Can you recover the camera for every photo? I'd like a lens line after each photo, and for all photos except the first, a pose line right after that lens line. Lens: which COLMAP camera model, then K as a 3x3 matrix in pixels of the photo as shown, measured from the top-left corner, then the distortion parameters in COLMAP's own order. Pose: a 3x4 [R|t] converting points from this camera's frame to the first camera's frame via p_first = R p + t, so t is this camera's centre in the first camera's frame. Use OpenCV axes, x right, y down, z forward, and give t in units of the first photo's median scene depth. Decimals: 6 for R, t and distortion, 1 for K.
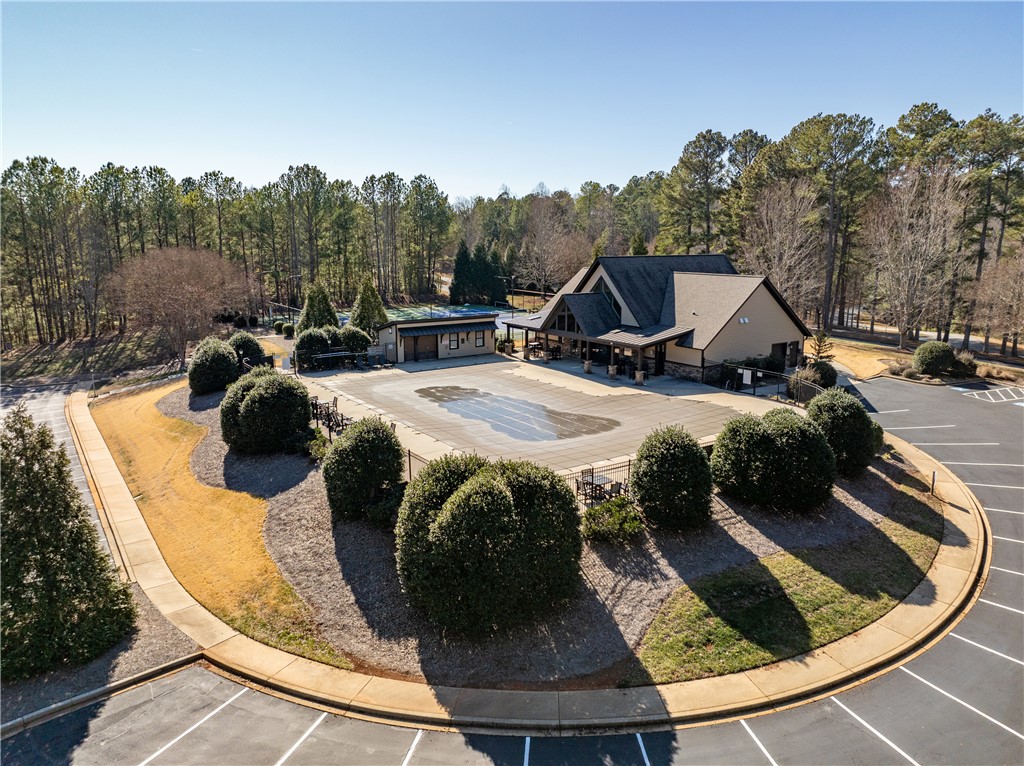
lens RADIAL K [[684.4, 0, 512.0], [0, 684.4, 383.0], [0, 0, 1]] dist [-0.043694, 0.000148]
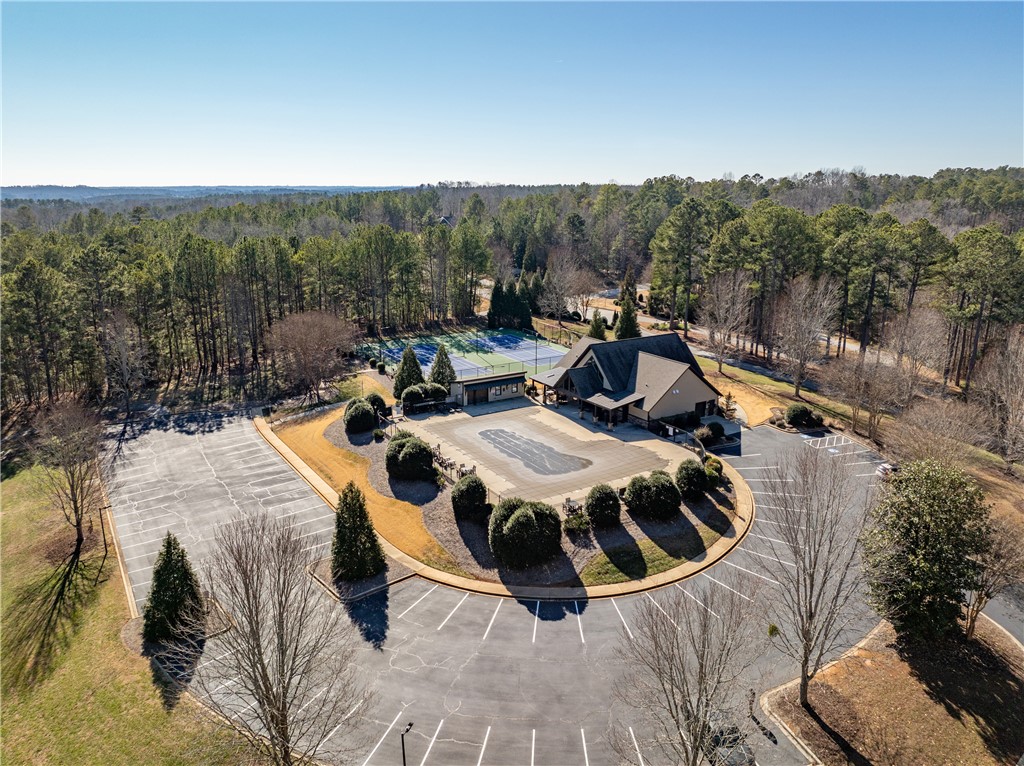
lens RADIAL K [[684.4, 0, 512.0], [0, 684.4, 383.0], [0, 0, 1]] dist [-0.043694, 0.000148]
pose [[0.999351, 0.015808, -0.032380, -0.005737], [-0.013593, 0.997626, 0.067508, -0.326322], [0.033370, -0.067024, 0.997193, -0.991878]]
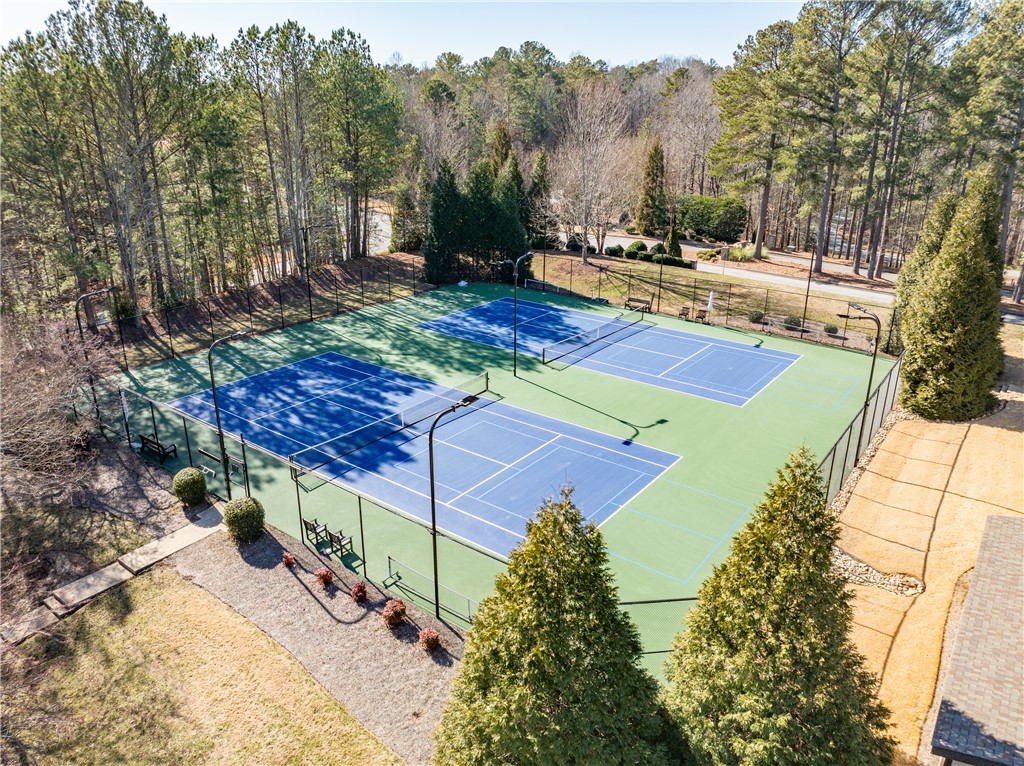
lens RADIAL K [[721.0, 0, 511.3], [0, 721.0, 358.3], [0, 0, 1]] dist [0.000546, 0.000601]
pose [[0.954102, -0.100888, 0.281976, -0.657929], [0.063622, 0.988339, 0.138344, -0.435204], [-0.292645, -0.114054, 0.949395, 1.430959]]
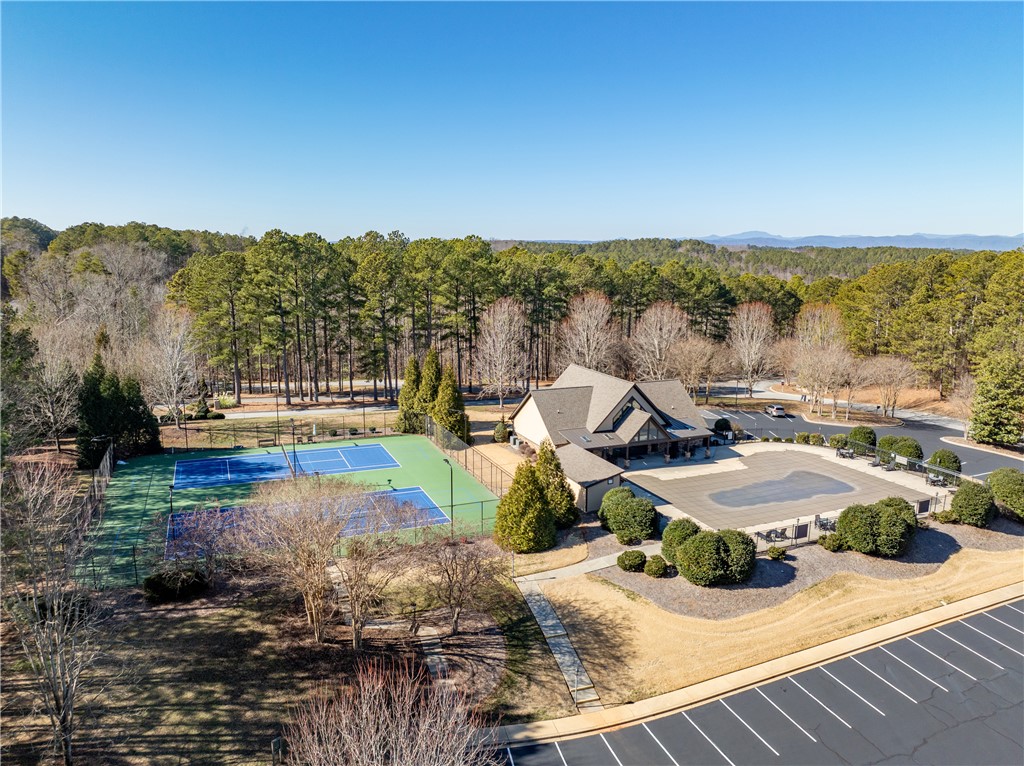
lens RADIAL K [[684.4, 0, 512.0], [0, 684.4, 383.0], [0, 0, 1]] dist [-0.043694, 0.000148]
pose [[0.223906, -0.184890, 0.956913, -2.207117], [0.189300, 0.971393, 0.143394, -0.742437], [-0.956050, 0.149037, 0.252500, 1.395614]]
